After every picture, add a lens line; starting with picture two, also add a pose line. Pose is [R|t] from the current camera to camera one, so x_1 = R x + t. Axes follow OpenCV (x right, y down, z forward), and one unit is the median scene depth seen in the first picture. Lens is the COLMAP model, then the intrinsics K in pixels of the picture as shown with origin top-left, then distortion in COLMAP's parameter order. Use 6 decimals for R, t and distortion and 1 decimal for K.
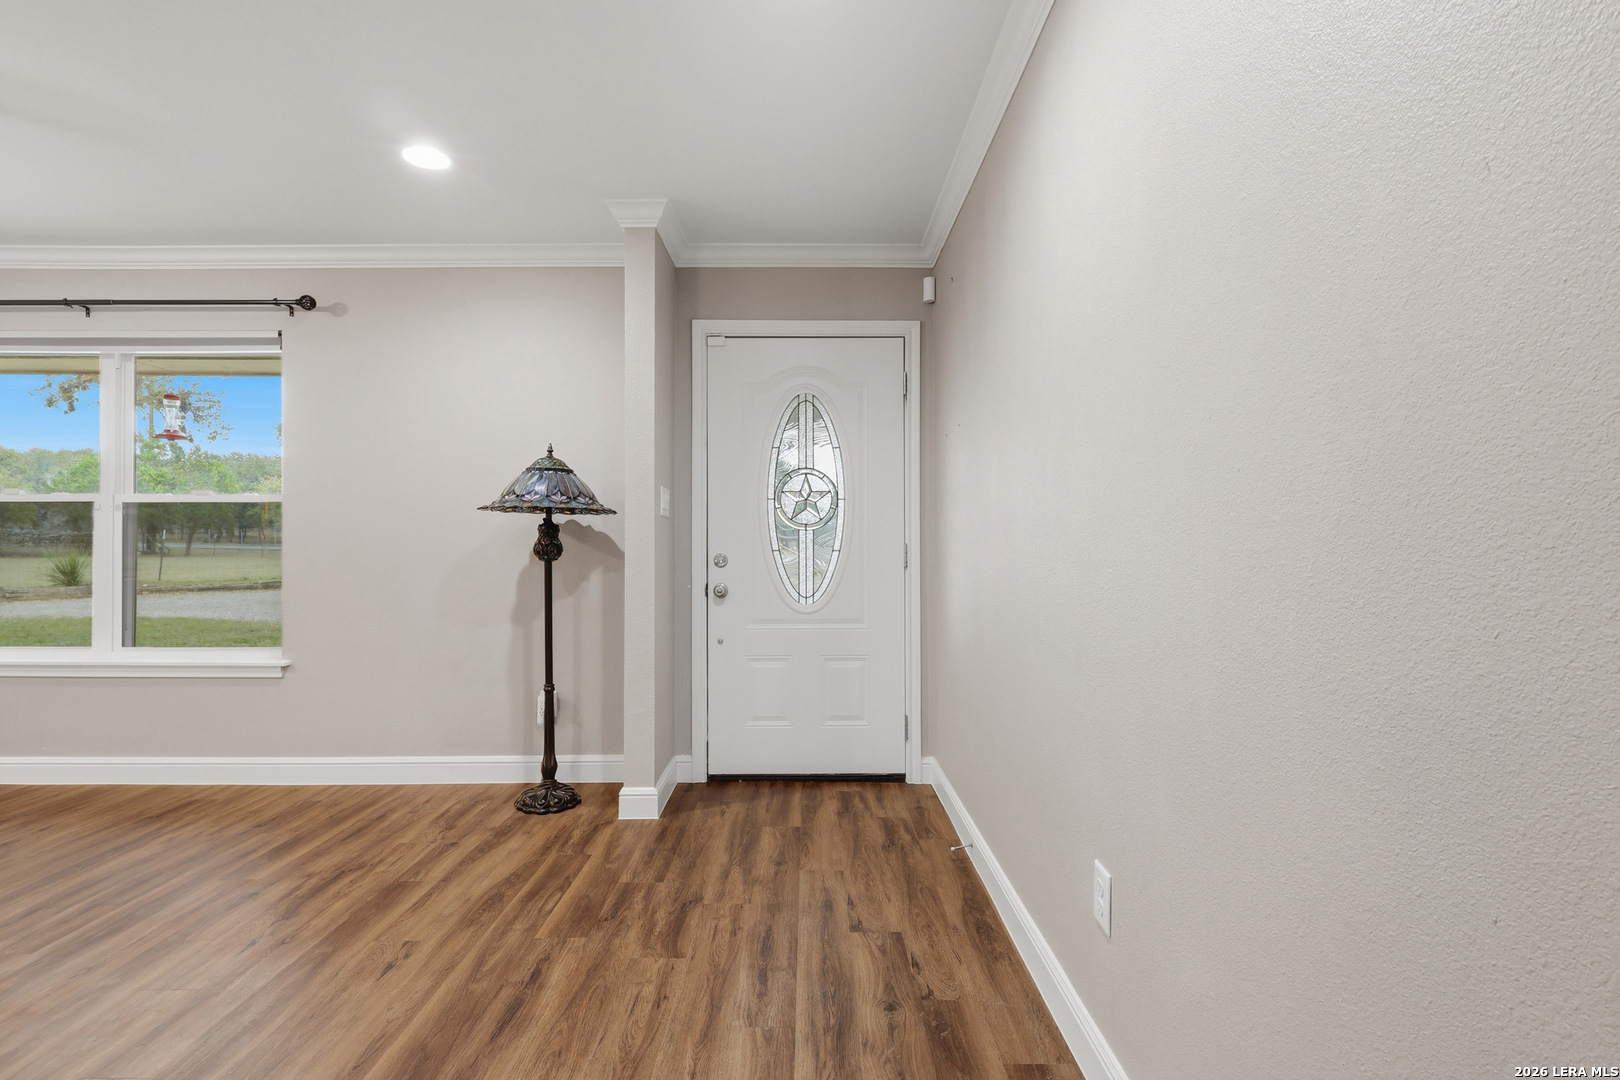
lens RADIAL K [[763.2, 0, 810.0], [0, 763.2, 540.0], [0, 0, 1]] dist [-0.000107, 0.000623]
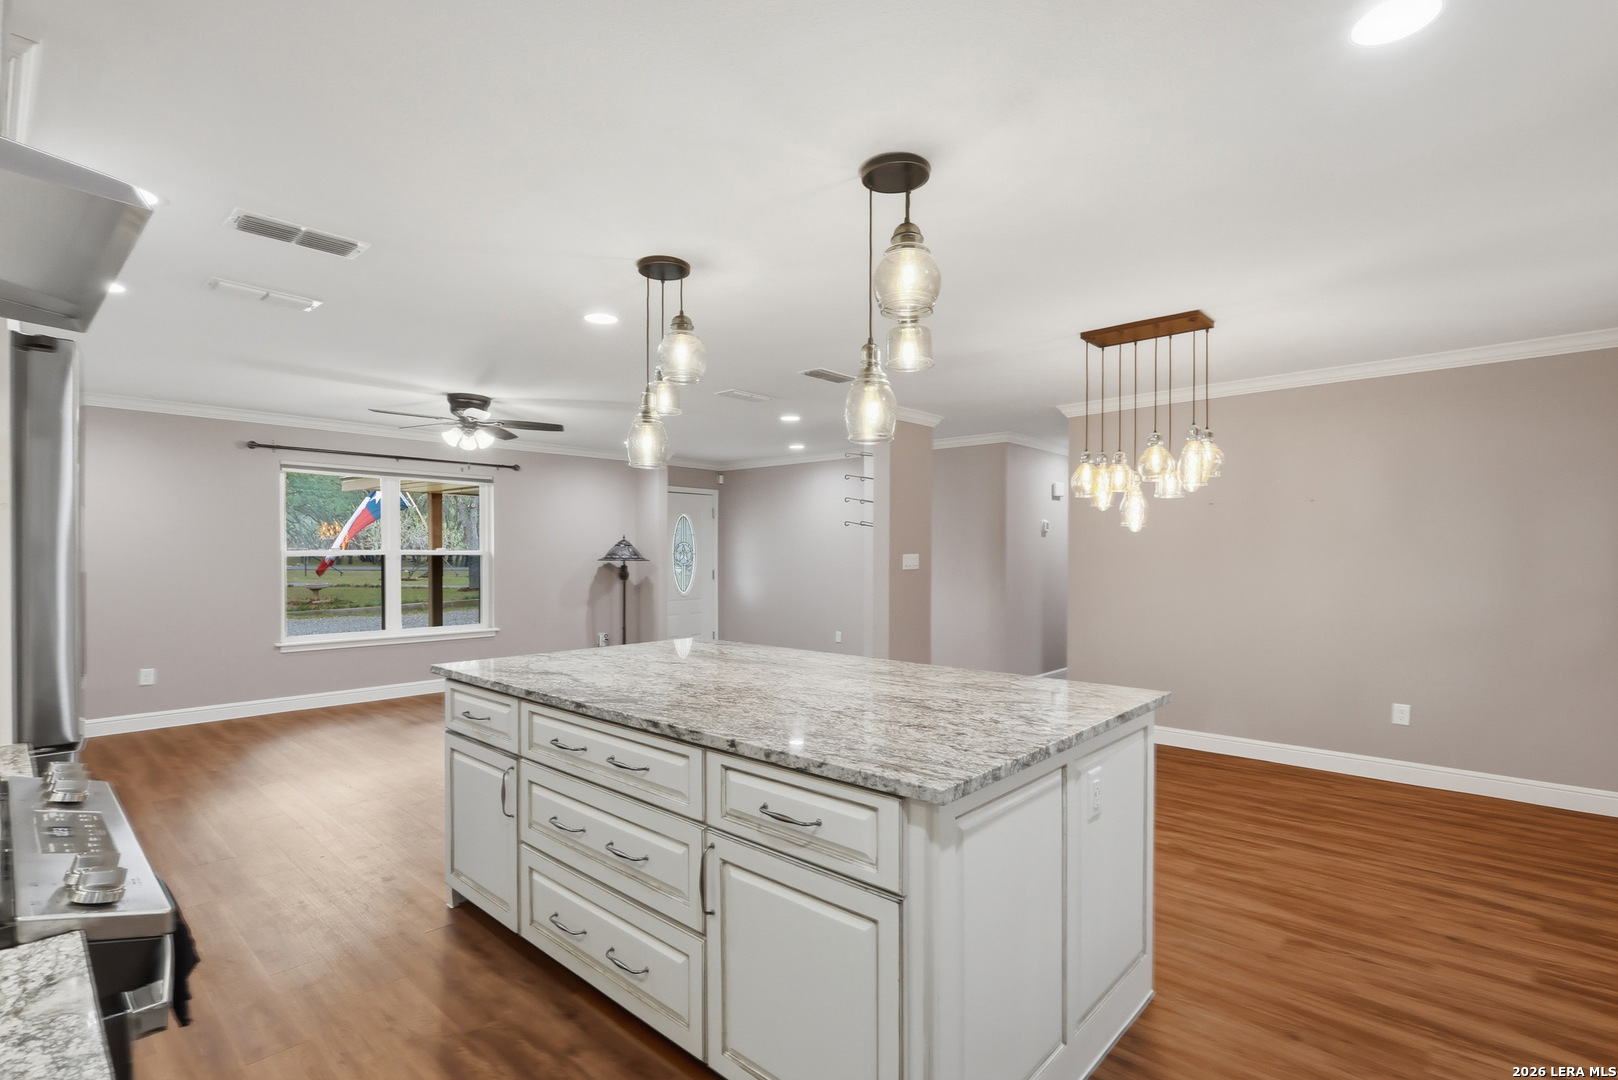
lens RADIAL K [[762.3, 0, 809.0], [0, 762.3, 540.0], [0, 0, 1]] dist [-0.000107, 0.000623]
pose [[0.671719, 0.010312, 0.740734, -1.697587], [-0.006321, 0.999946, -0.008189, -0.081726], [-0.740779, 0.000819, 0.671748, -1.125782]]
